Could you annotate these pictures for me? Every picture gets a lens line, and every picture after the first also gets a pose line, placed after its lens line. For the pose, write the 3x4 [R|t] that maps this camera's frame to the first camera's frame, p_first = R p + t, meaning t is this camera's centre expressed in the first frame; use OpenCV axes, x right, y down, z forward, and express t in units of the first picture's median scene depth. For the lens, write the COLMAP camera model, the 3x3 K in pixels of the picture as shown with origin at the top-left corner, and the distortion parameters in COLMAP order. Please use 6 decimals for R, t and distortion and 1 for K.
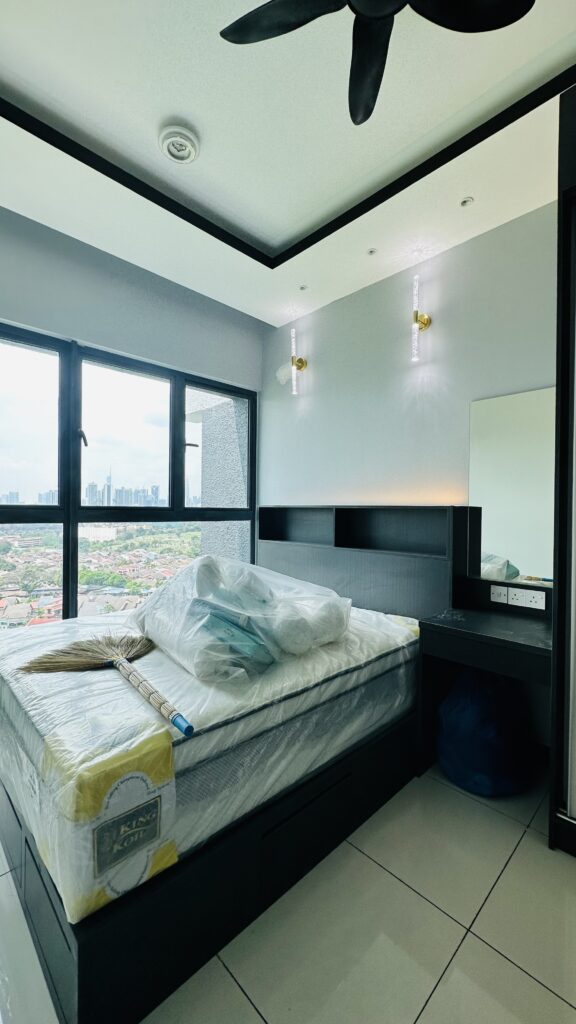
lens RADIAL K [[410.4, 0, 289.3], [0, 410.4, 512.6], [0, 0, 1]] dist [-0.005578, -0.000519]
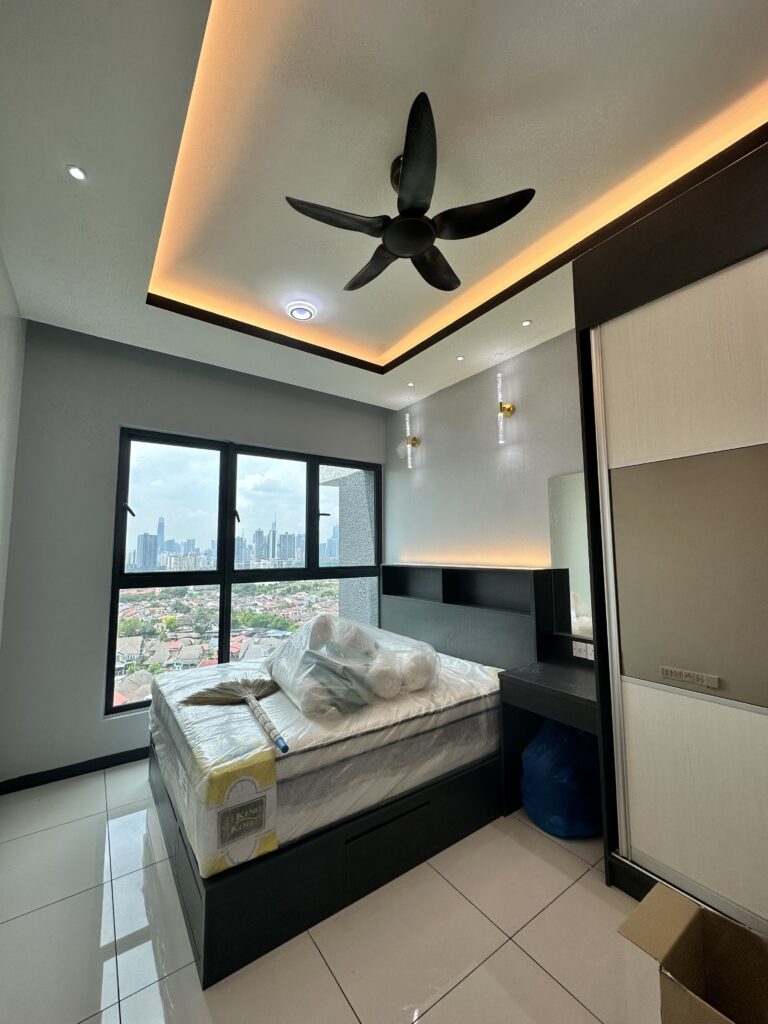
lens RADIAL K [[411.0, 0, 384.4], [0, 411.0, 511.2], [0, 0, 1]] dist [-0.010509, 0.000474]
pose [[0.988208, -0.032049, -0.149725, 0.194155], [0.016103, 0.994180, -0.106521, -0.076928], [0.152268, 0.102854, 0.982973, -0.249423]]
